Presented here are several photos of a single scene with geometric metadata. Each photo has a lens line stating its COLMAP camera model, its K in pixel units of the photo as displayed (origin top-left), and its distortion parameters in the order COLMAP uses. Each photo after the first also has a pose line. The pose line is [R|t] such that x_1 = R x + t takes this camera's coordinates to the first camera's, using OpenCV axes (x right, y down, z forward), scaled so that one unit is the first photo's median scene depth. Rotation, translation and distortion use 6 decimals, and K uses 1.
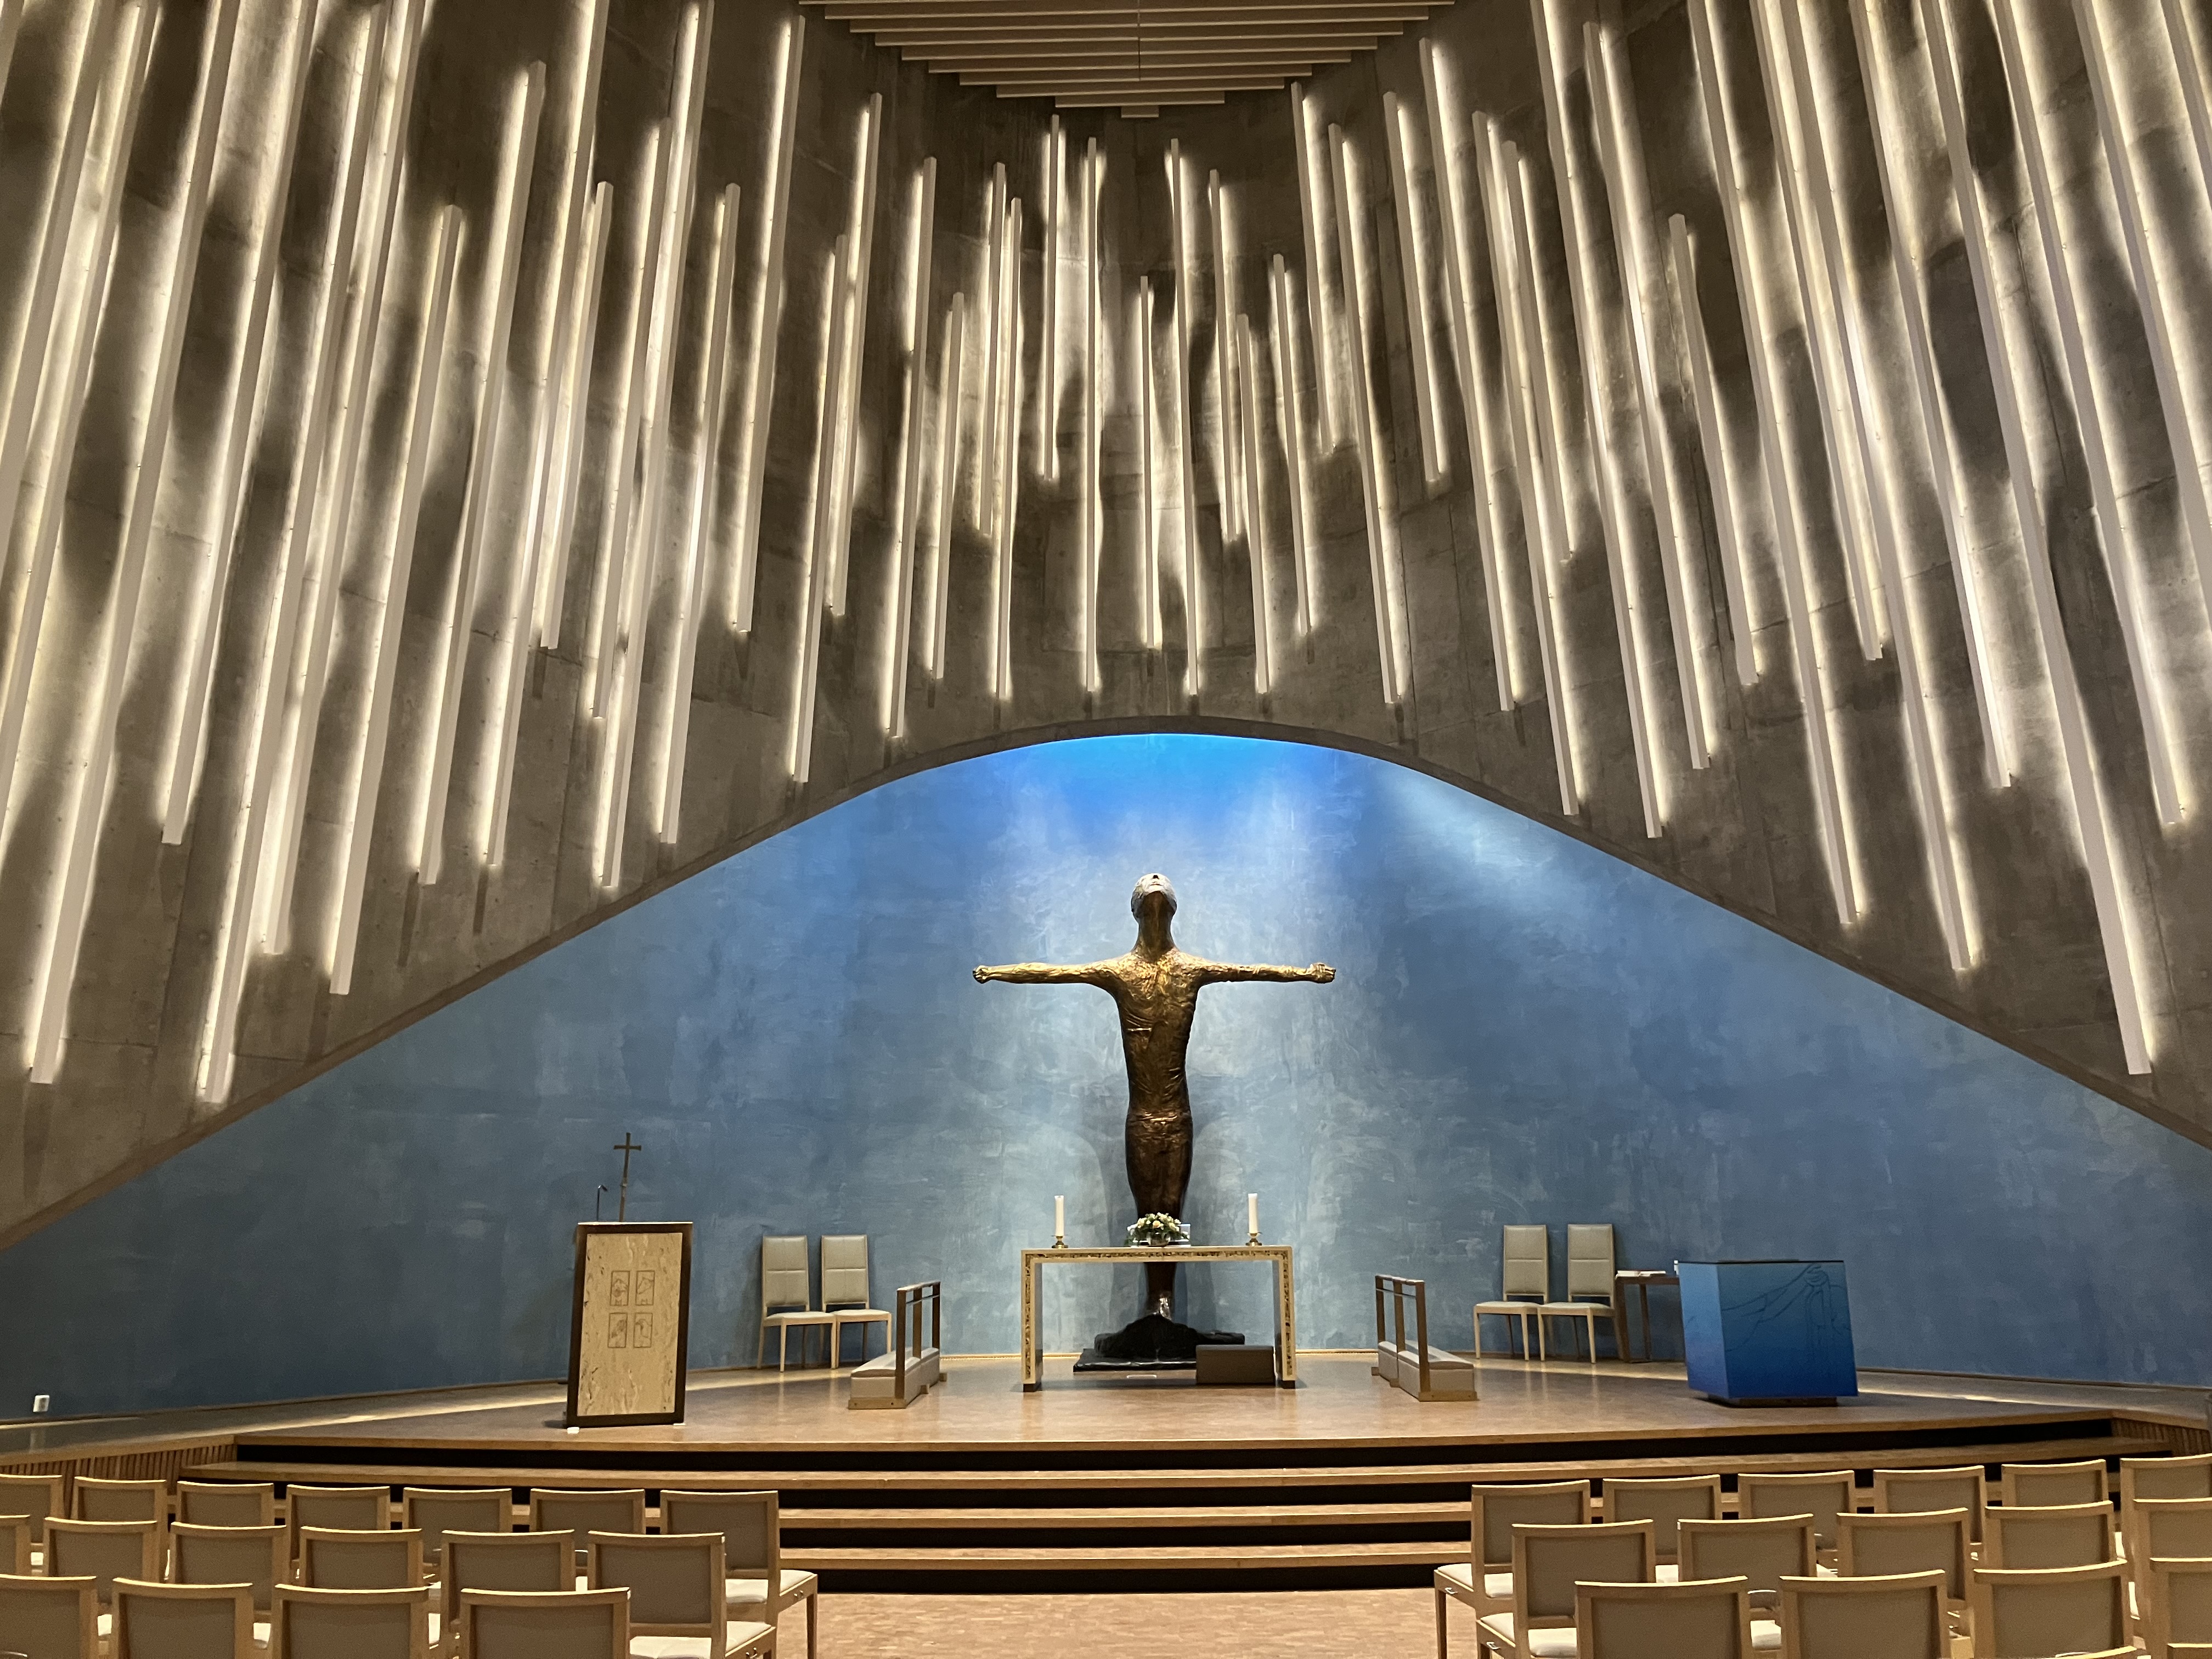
lens RADIAL K [[1475.3, 0, 1114.3], [0, 1475.3, 828.0], [0, 0, 1]] dist [0.008372, -0.002675]
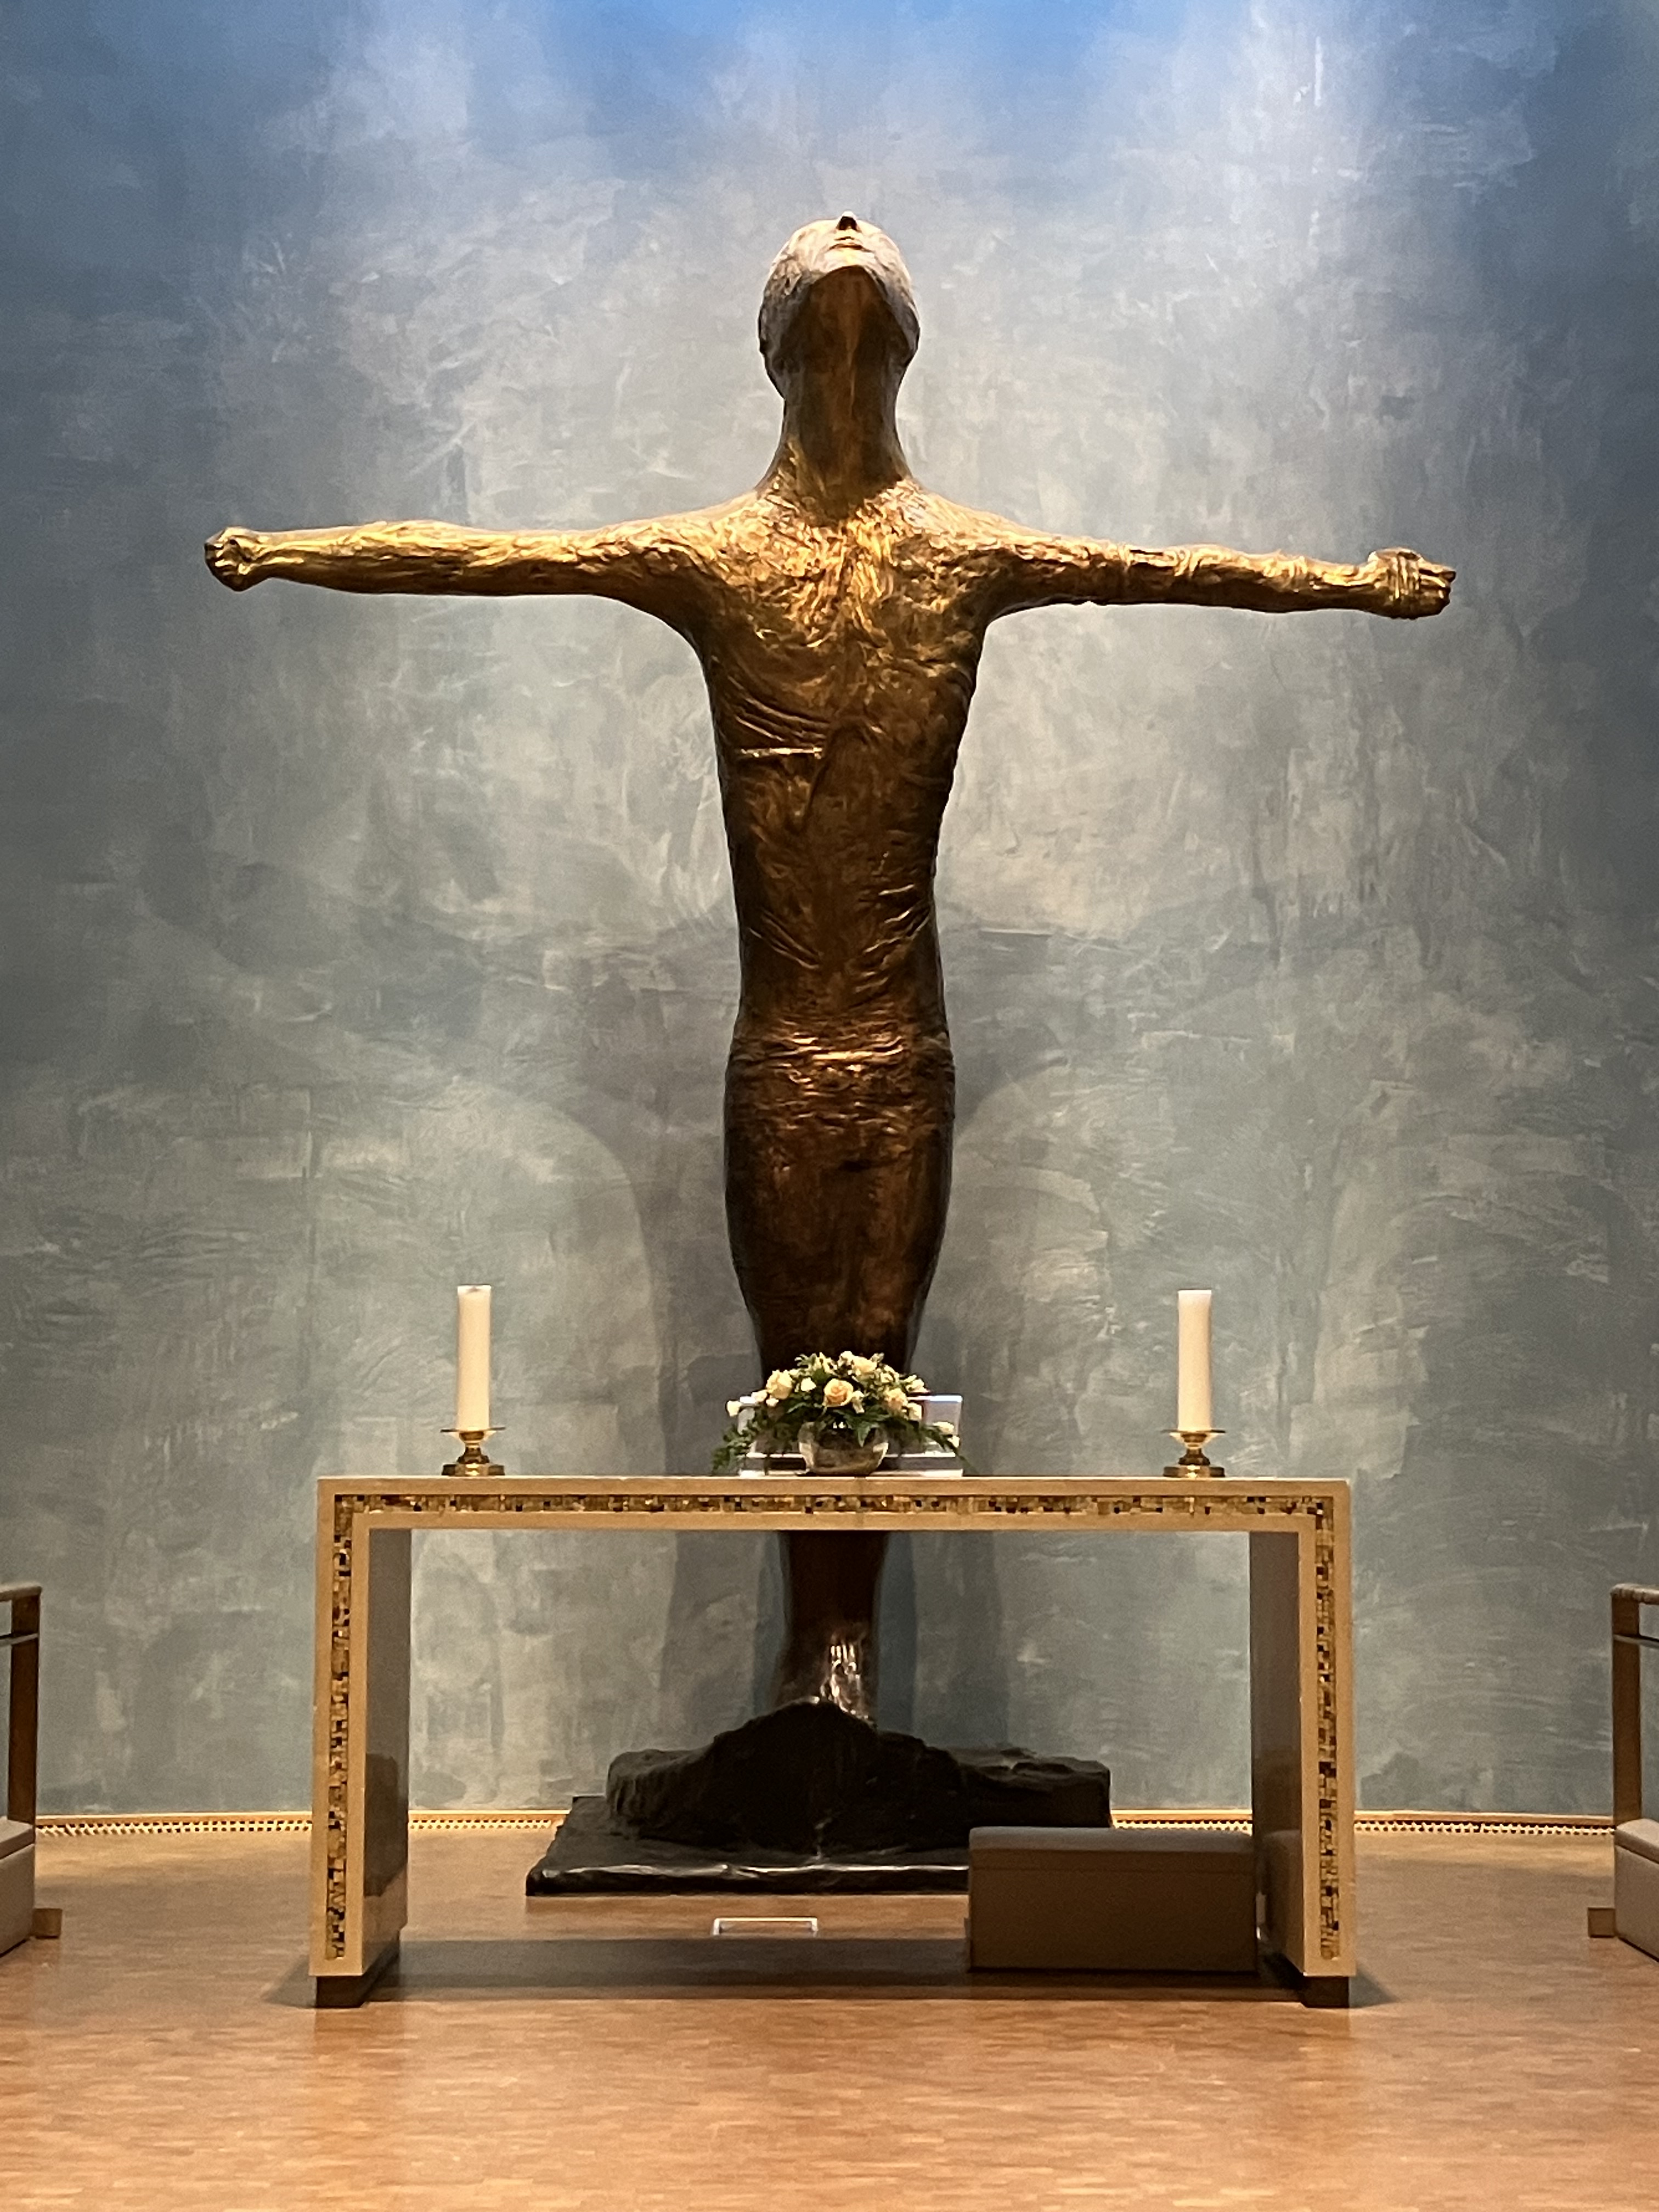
lens RADIAL K [[4128.2, 0, 832.8], [0, 4128.2, 1107.4], [0, 0, 1]] dist [0.097216, 0.000000]
pose [[0.999272, 0.018268, 0.033495, 0.001393], [-0.024187, 0.982285, 0.185824, 0.049211], [-0.029507, -0.186499, 0.982012, 0.173325]]
